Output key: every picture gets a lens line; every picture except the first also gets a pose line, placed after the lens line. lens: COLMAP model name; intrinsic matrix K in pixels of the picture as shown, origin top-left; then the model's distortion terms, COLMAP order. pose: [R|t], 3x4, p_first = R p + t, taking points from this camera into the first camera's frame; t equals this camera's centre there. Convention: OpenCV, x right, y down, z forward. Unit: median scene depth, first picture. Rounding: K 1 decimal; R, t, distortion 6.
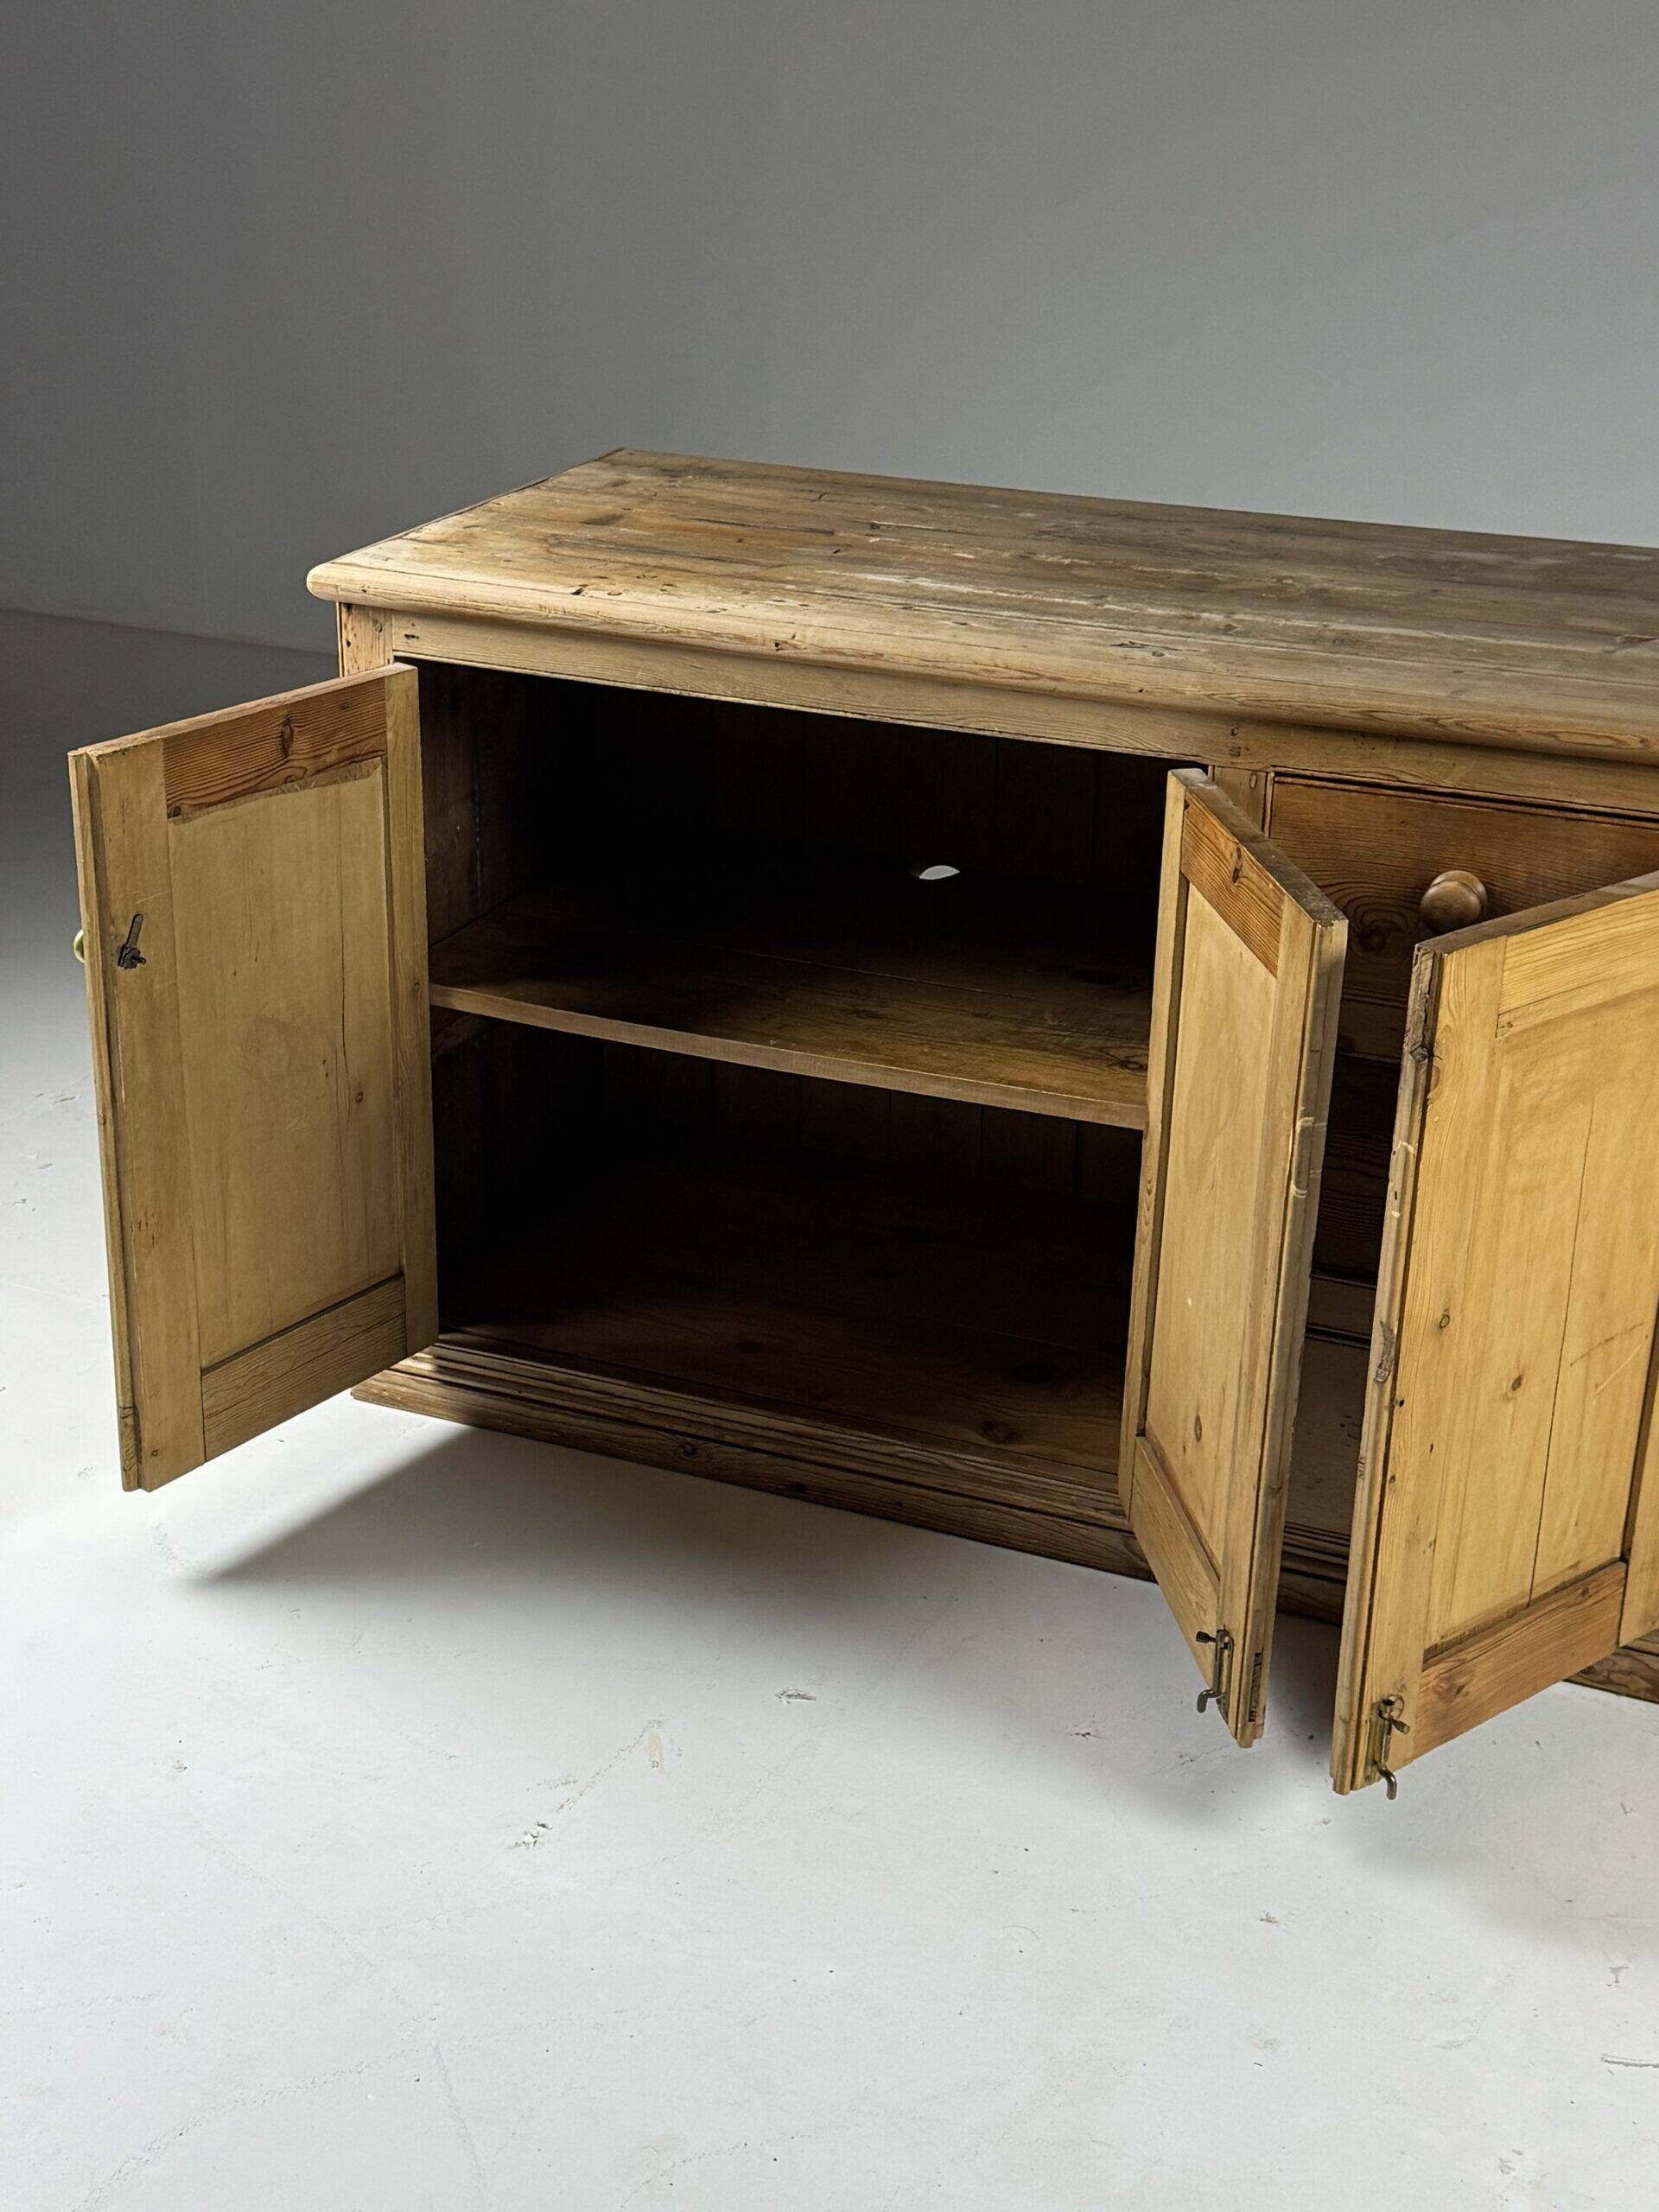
lens RADIAL K [[2927.4, 0, 829.5], [0, 2927.4, 1106.0], [0, 0, 1]] dist [0.196626, -0.478984]
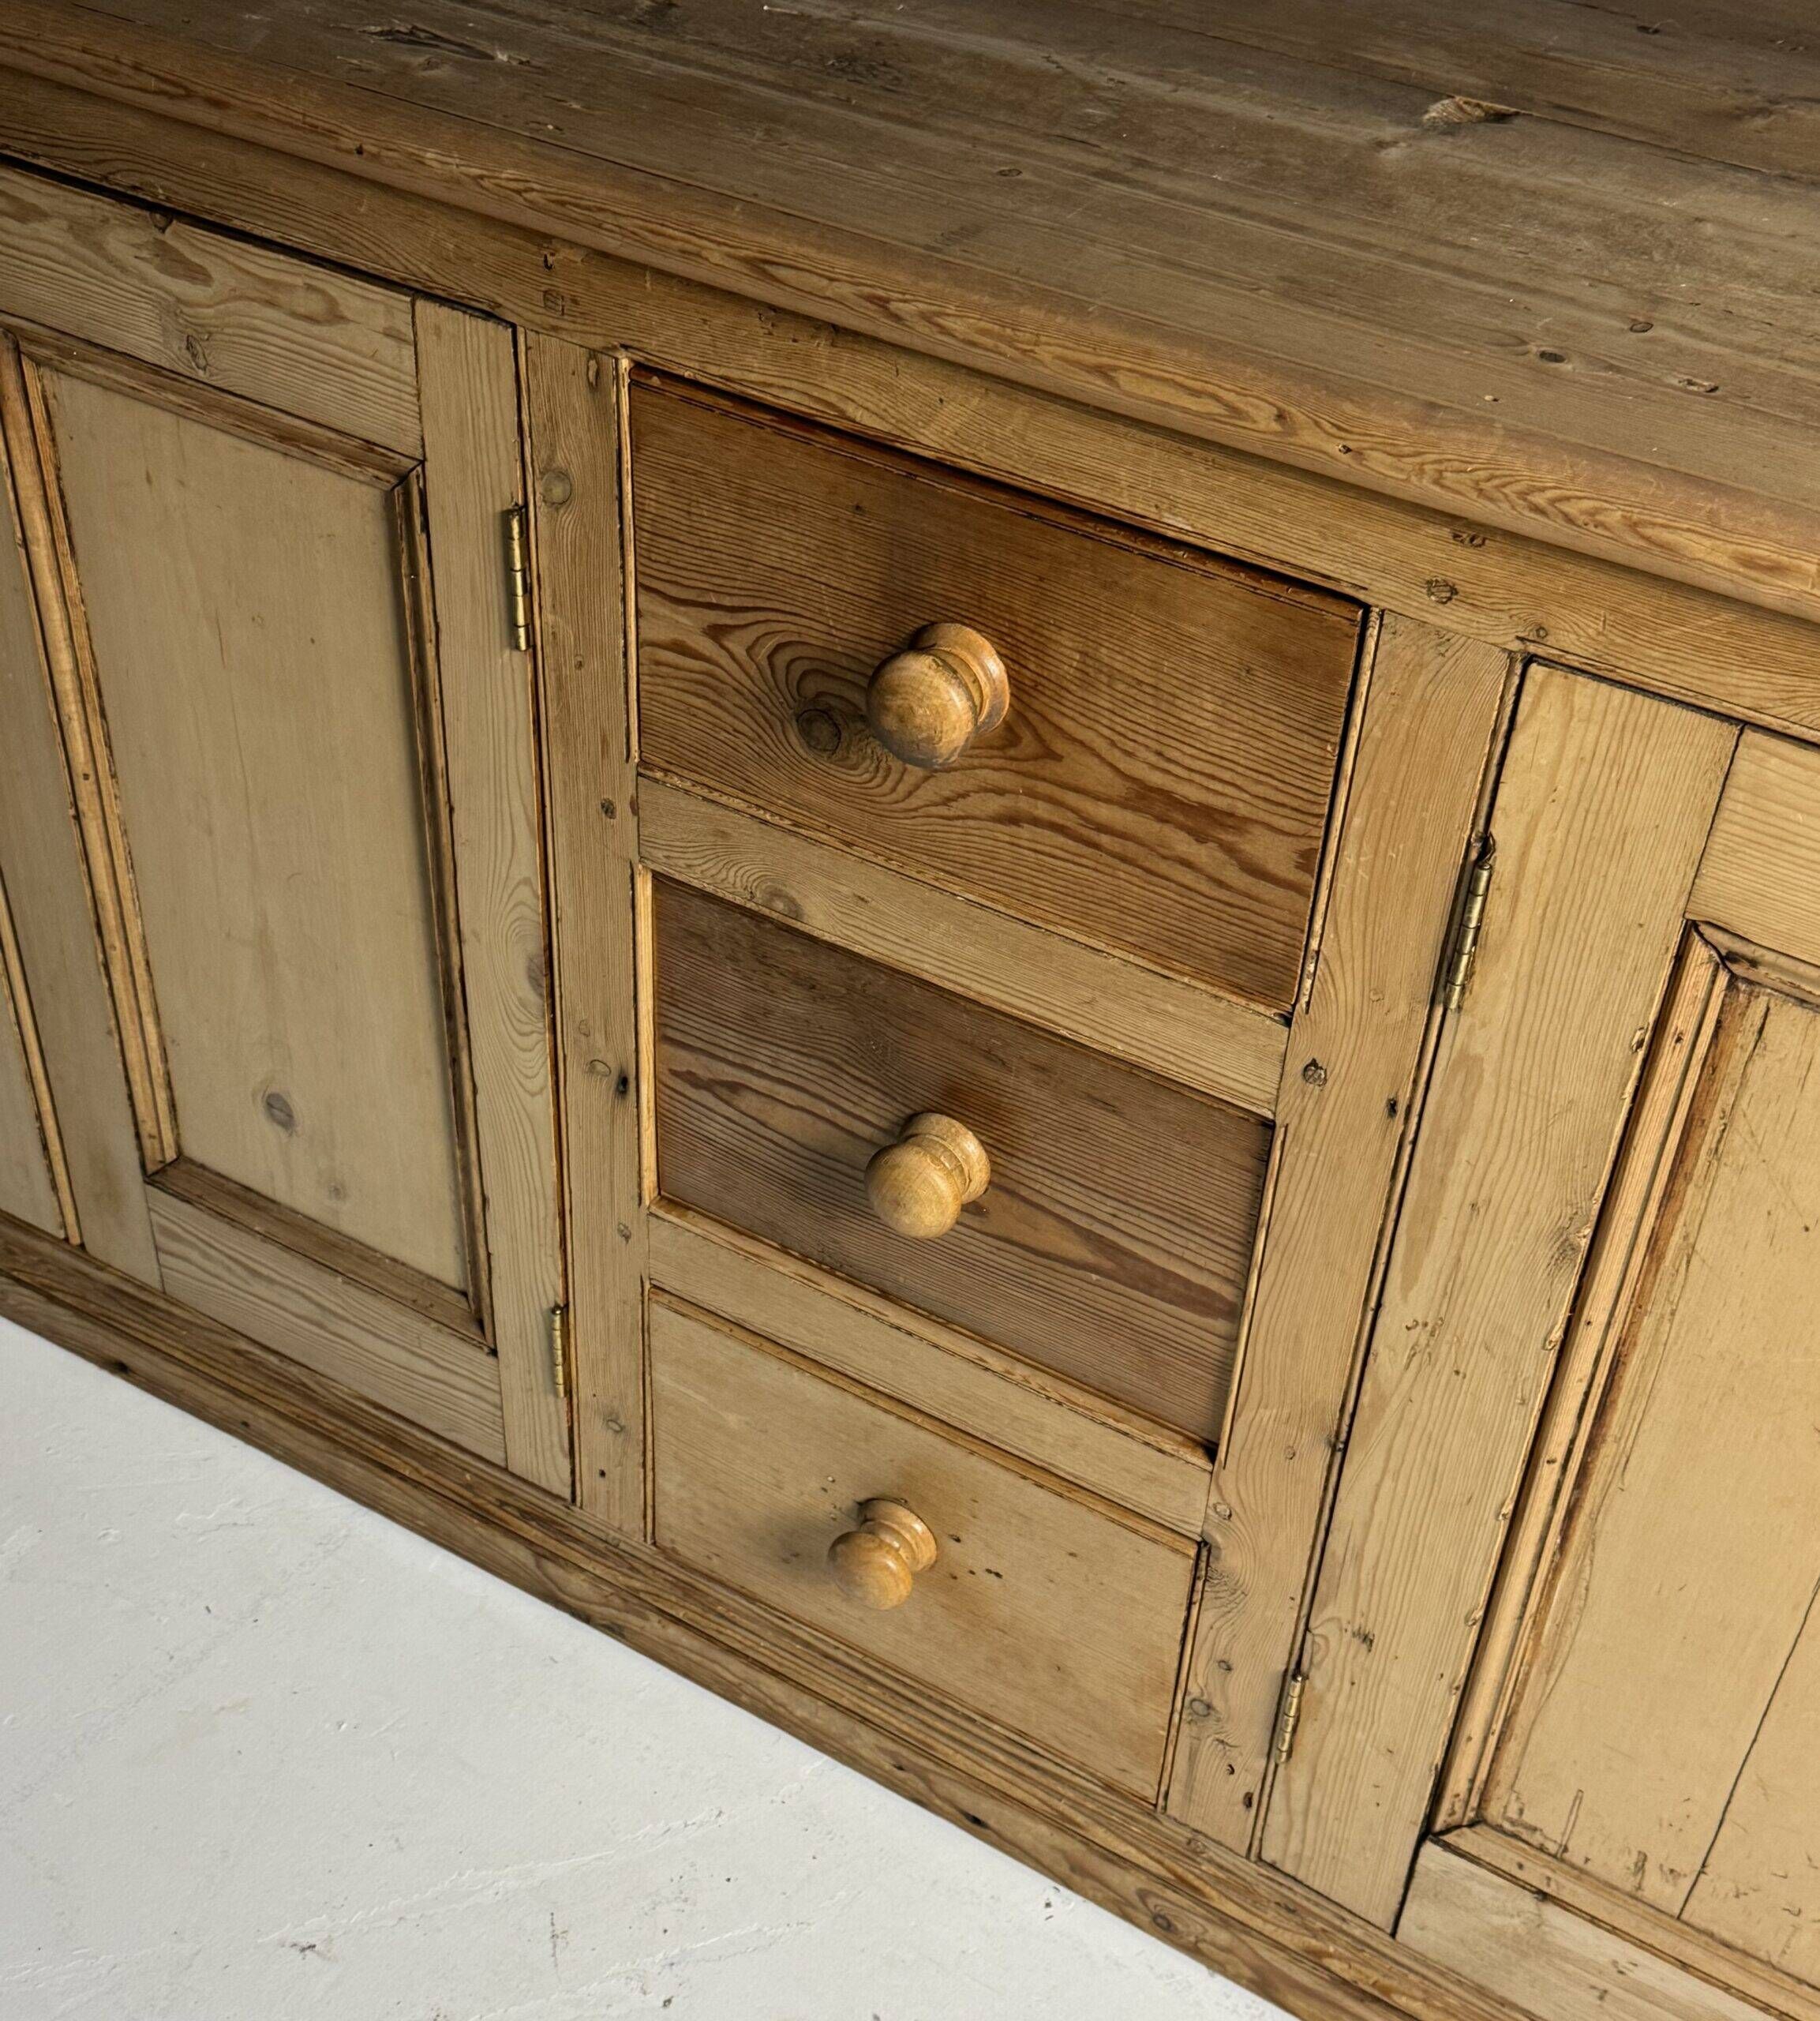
lens RADIAL K [[2714.9, 0, 916.1], [0, 2714.9, 1204.8], [0, 0, 1]] dist [0.206316, -0.478204]
pose [[0.986543, 0.125832, -0.104395, 0.272440], [-0.088138, 0.947084, 0.308648, -0.131041], [0.137708, -0.295293, 0.945430, 0.563592]]
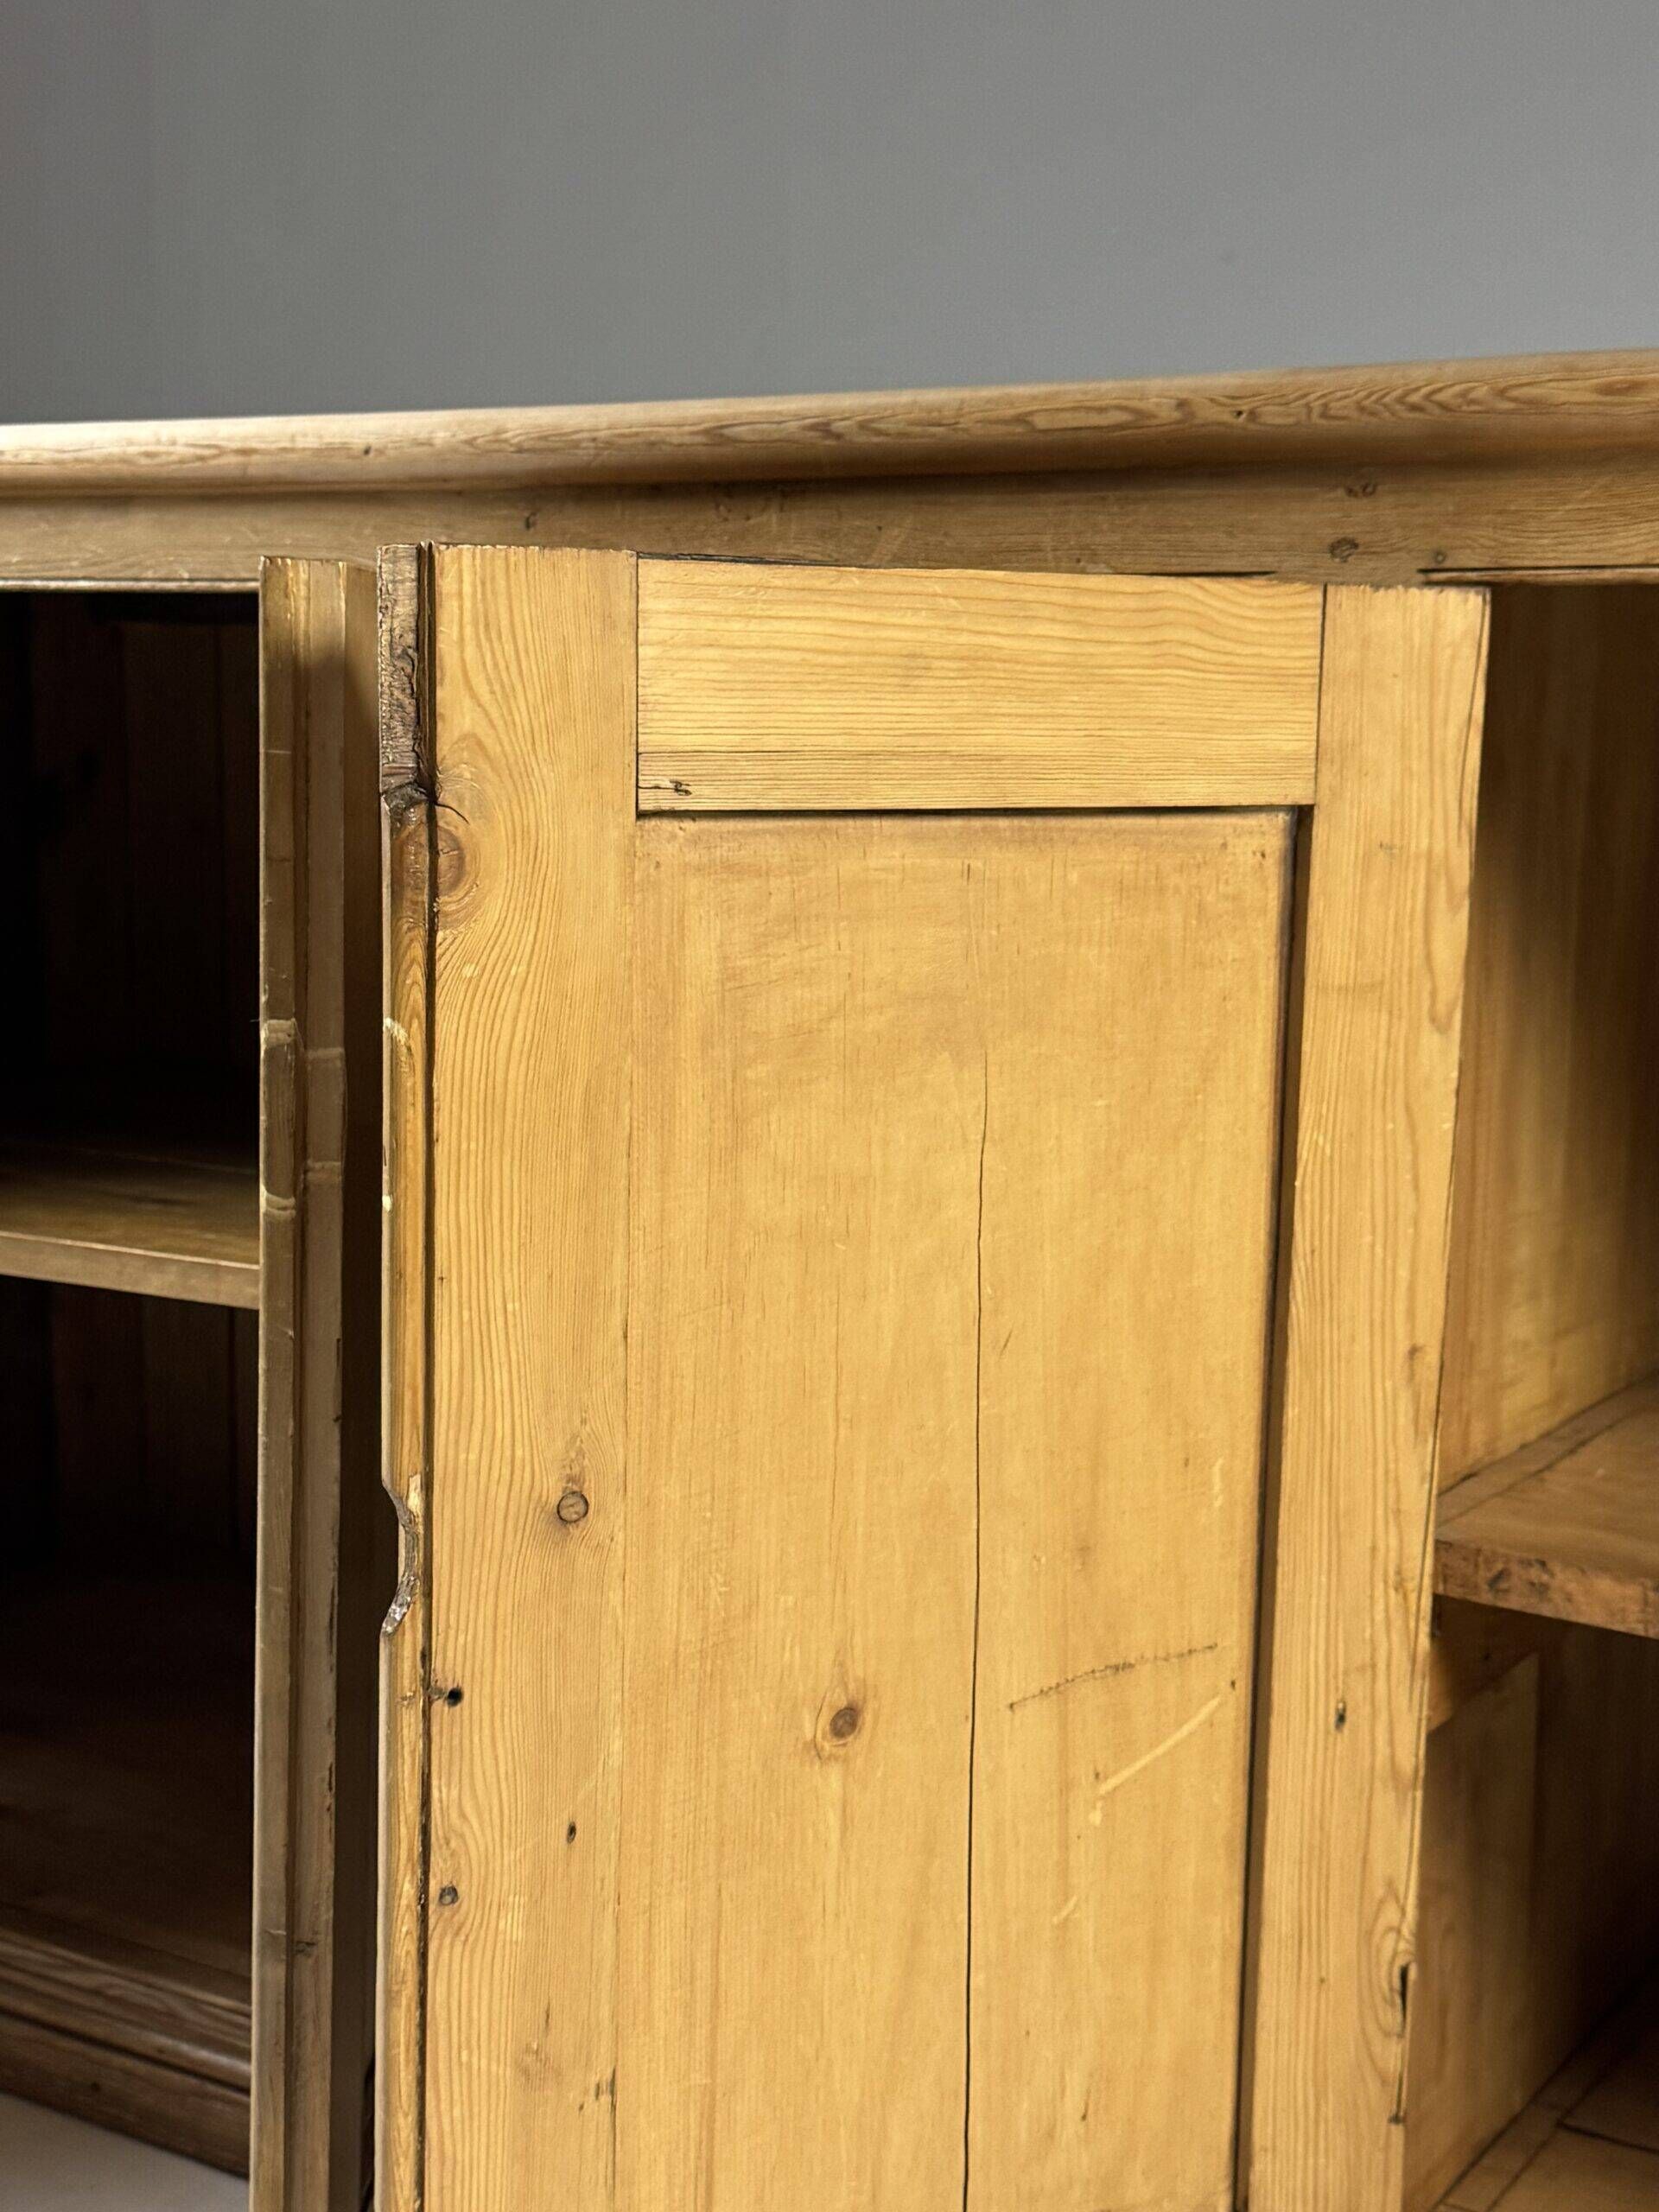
lens RADIAL K [[2983.4, 0, 825.7], [0, 2983.4, 1120.4], [0, 0, 1]] dist [0.109309, -0.029390]
pose [[0.985413, 0.021338, -0.168836, 0.296655], [-0.065095, 0.963922, -0.258103, 0.120163], [0.157237, 0.265328, 0.951250, 0.539597]]
